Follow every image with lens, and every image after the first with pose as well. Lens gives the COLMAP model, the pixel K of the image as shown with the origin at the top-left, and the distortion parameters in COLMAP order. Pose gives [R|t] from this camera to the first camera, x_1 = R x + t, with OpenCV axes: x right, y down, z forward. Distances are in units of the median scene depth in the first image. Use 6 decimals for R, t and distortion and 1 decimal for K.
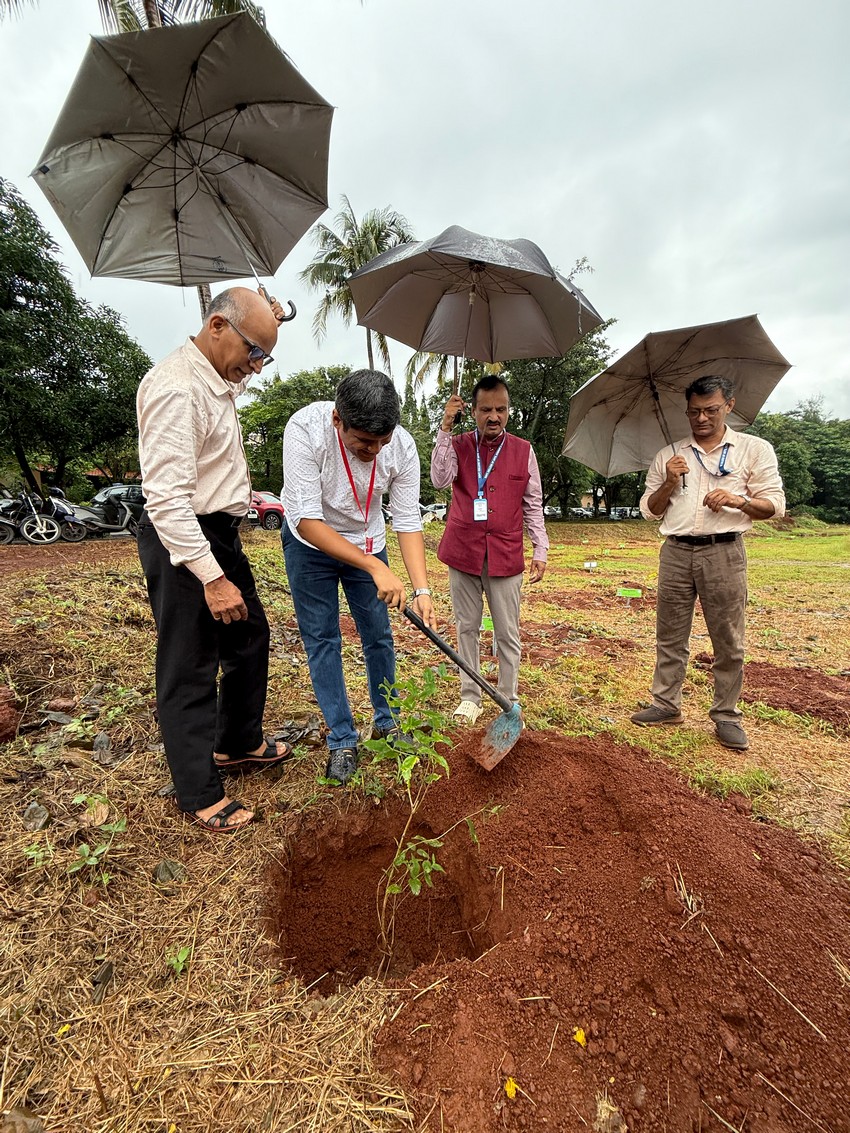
lens RADIAL K [[452.8, 0, 426.2], [0, 452.8, 560.6], [0, 0, 1]] dist [-0.000391, -0.000171]
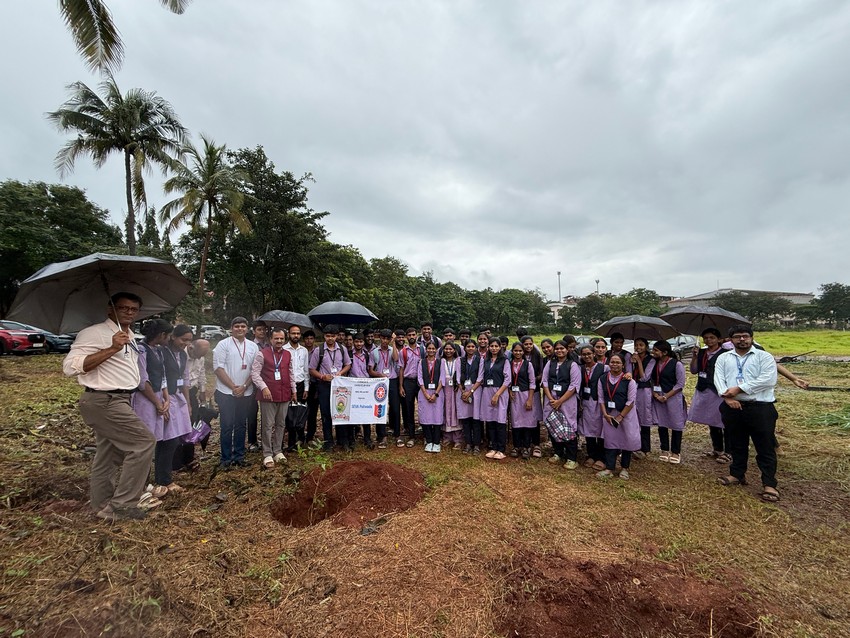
lens RADIAL K [[339.5, 0, 422.6], [0, 339.5, 319.5], [0, 0, 1]] dist [0.001196, -0.000250]
pose [[0.781828, 0.035446, 0.622485, -0.578019], [0.045725, 0.992435, -0.113941, -0.187967], [-0.621815, 0.117545, 0.774293, -0.875981]]
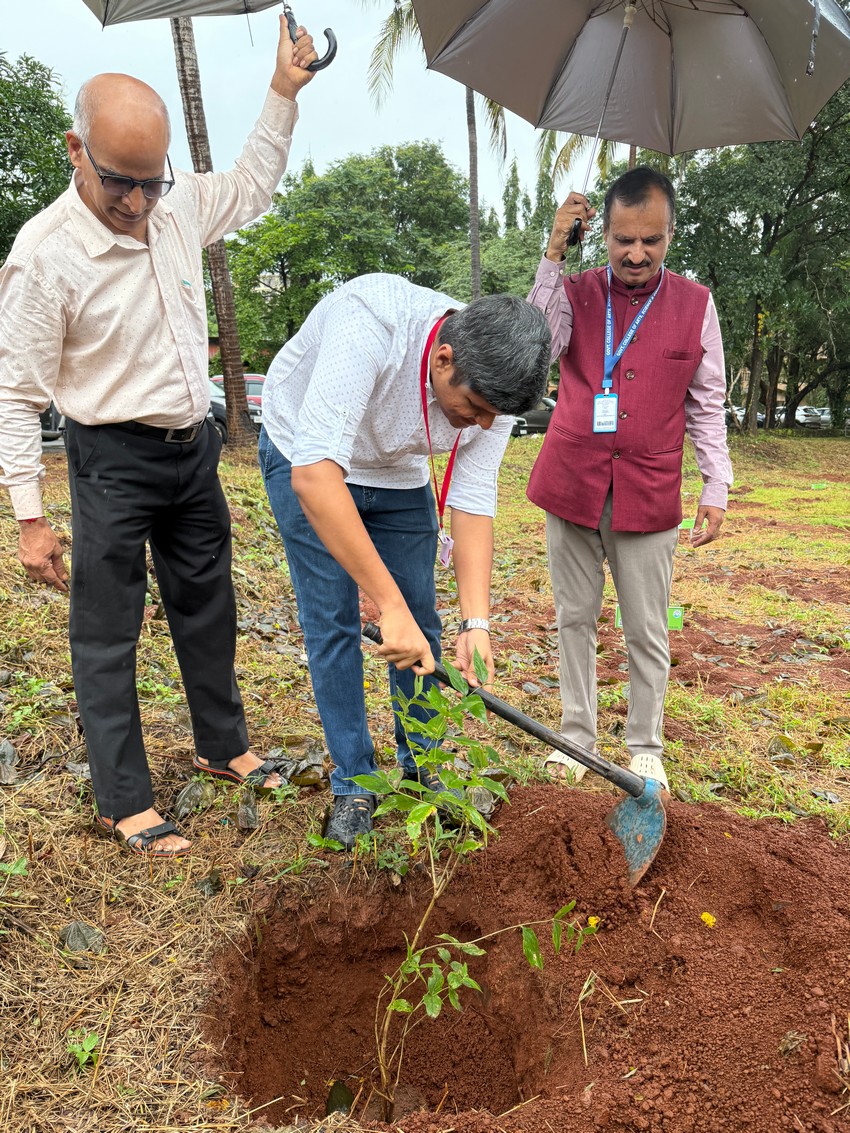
lens RADIAL K [[805.0, 0, 423.5], [0, 805.0, 568.2], [0, 0, 1]] dist [0.024339, -0.029585]
pose [[0.984598, 0.044657, -0.169033, 0.069660], [-0.030588, 0.995916, 0.084943, 0.002652], [0.172136, -0.078464, 0.981943, -0.042441]]
